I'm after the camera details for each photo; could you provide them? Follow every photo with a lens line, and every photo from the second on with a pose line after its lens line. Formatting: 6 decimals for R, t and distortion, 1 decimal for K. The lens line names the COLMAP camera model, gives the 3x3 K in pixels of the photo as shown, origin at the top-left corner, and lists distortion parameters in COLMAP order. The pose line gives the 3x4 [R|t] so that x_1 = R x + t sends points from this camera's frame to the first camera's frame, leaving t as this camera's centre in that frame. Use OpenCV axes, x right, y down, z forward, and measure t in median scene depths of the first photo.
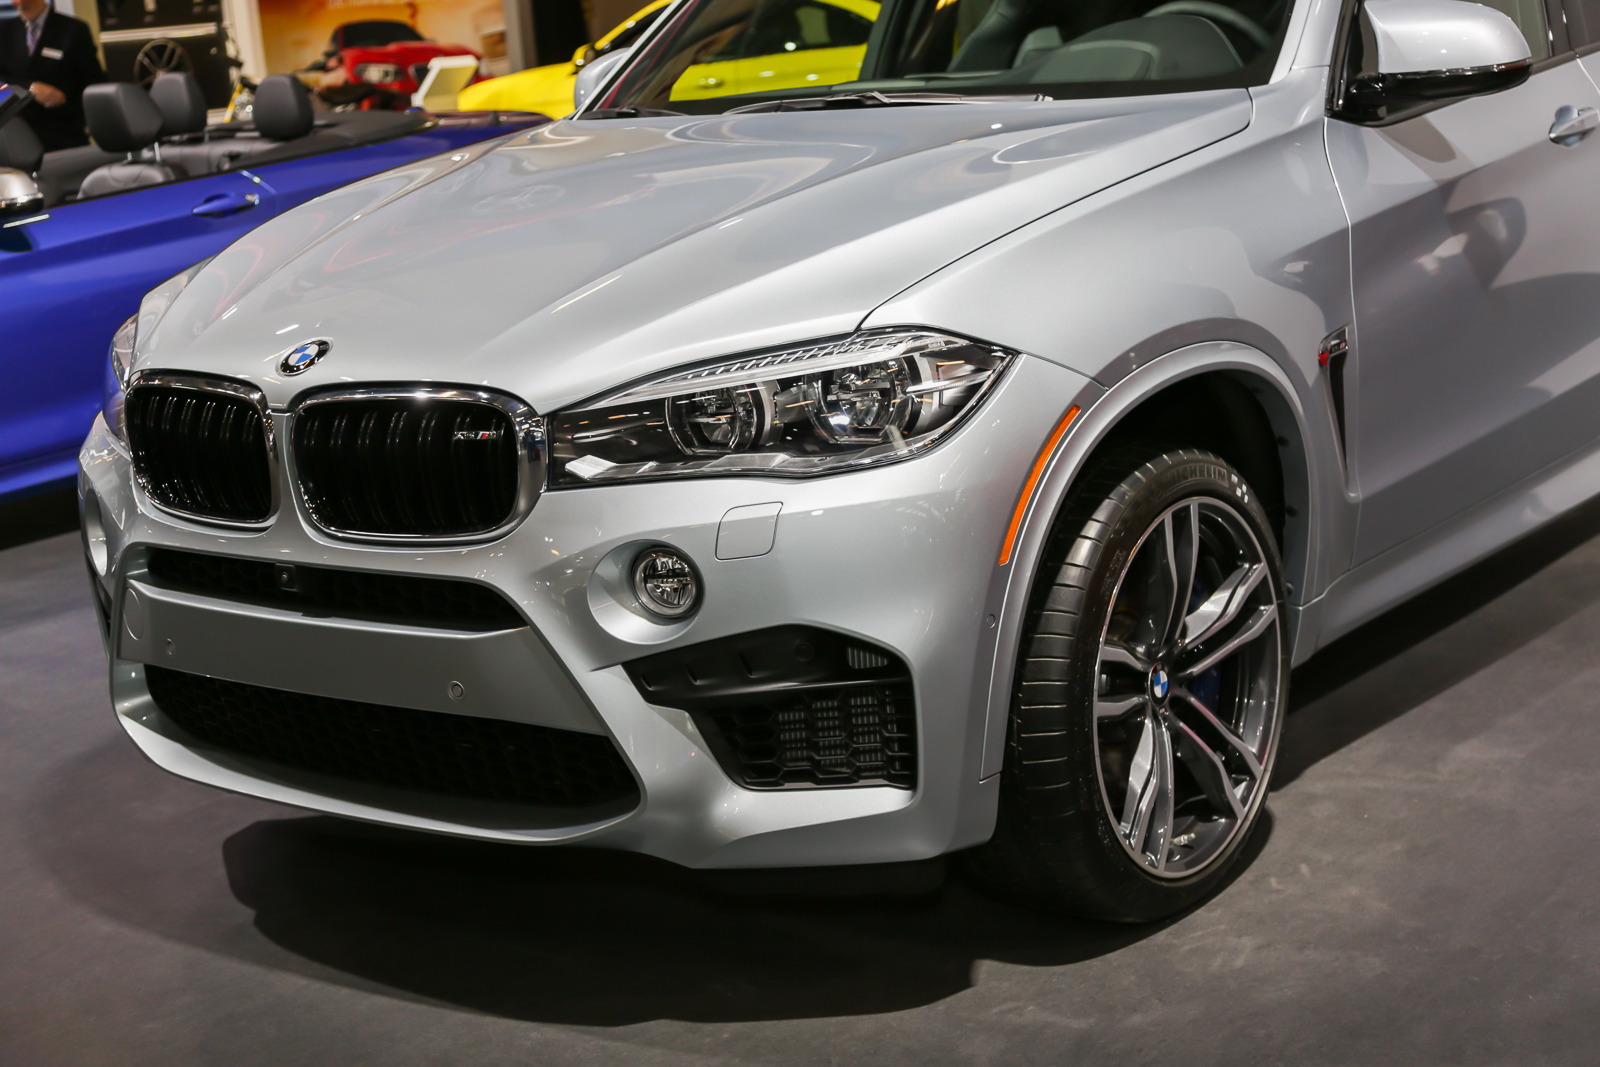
lens RADIAL K [[2567.3, 0, 798.5], [0, 2567.3, 528.1], [0, 0, 1]] dist [-0.012201, 0.000000]
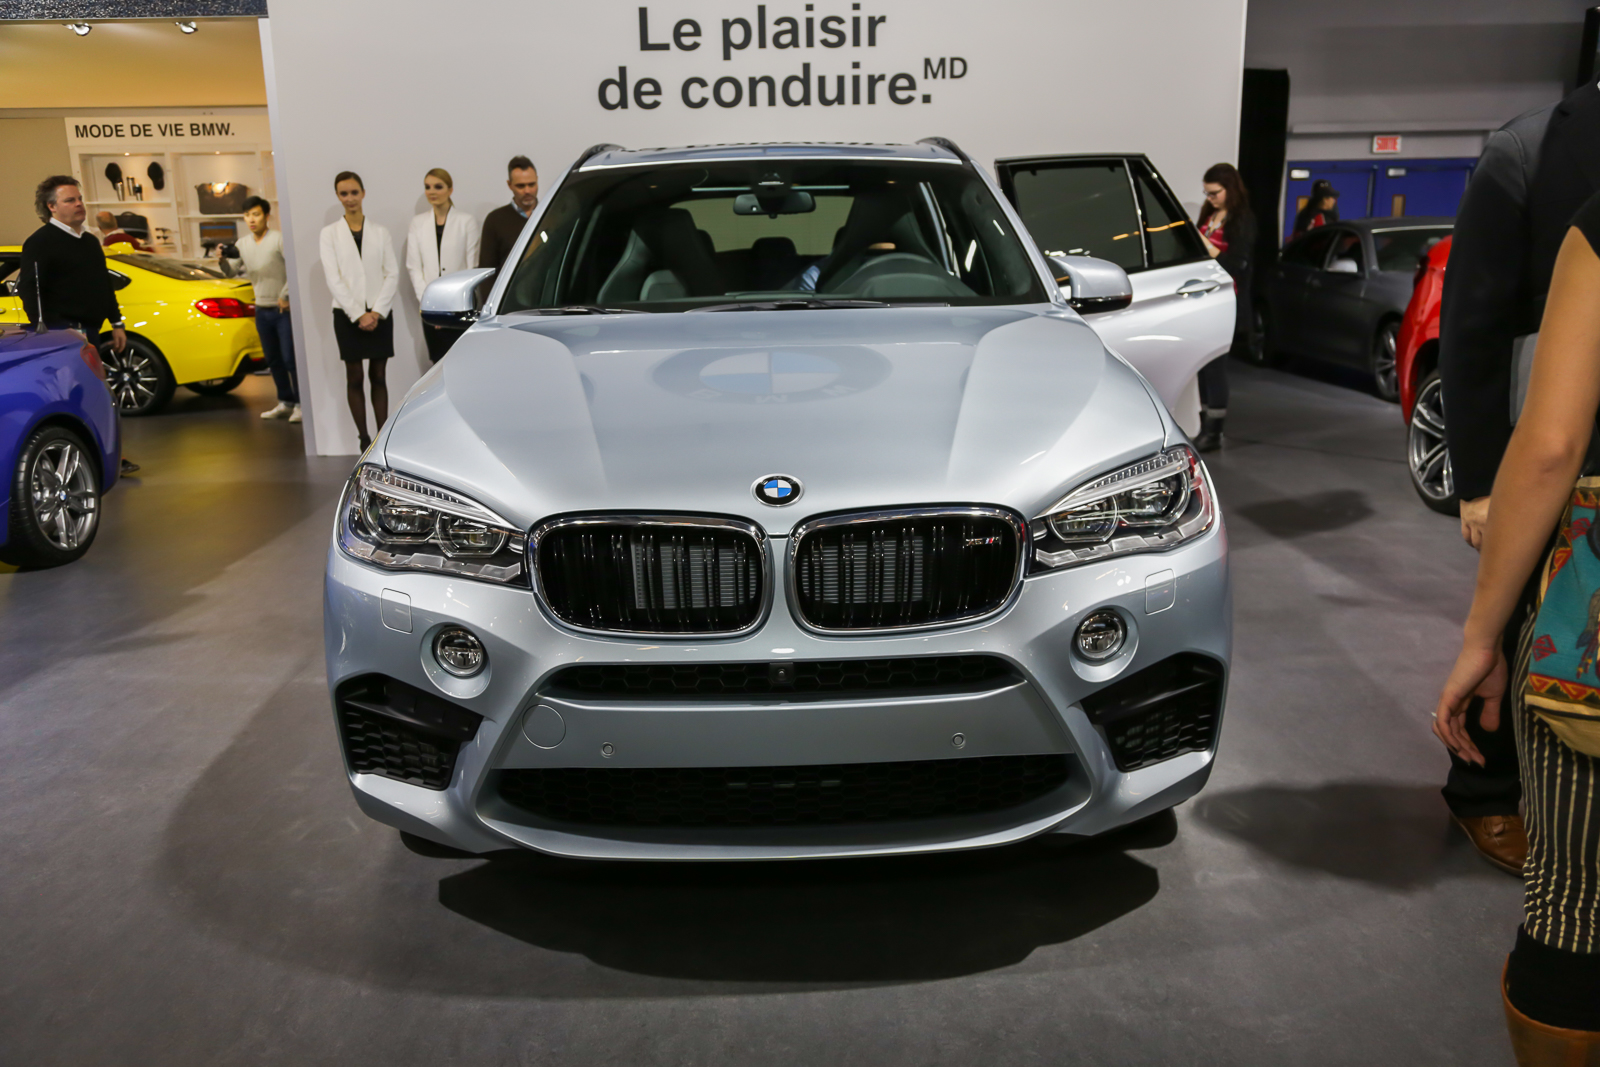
lens RADIAL K [[1286.3, 0, 793.5], [0, 1286.3, 524.2], [0, 0, 1]] dist [0.007688, -0.006149]
pose [[0.777339, -0.076272, 0.624441, -0.604005], [0.094010, 0.995561, 0.004574, -0.056518], [-0.622017, 0.055149, 0.781059, 0.546971]]
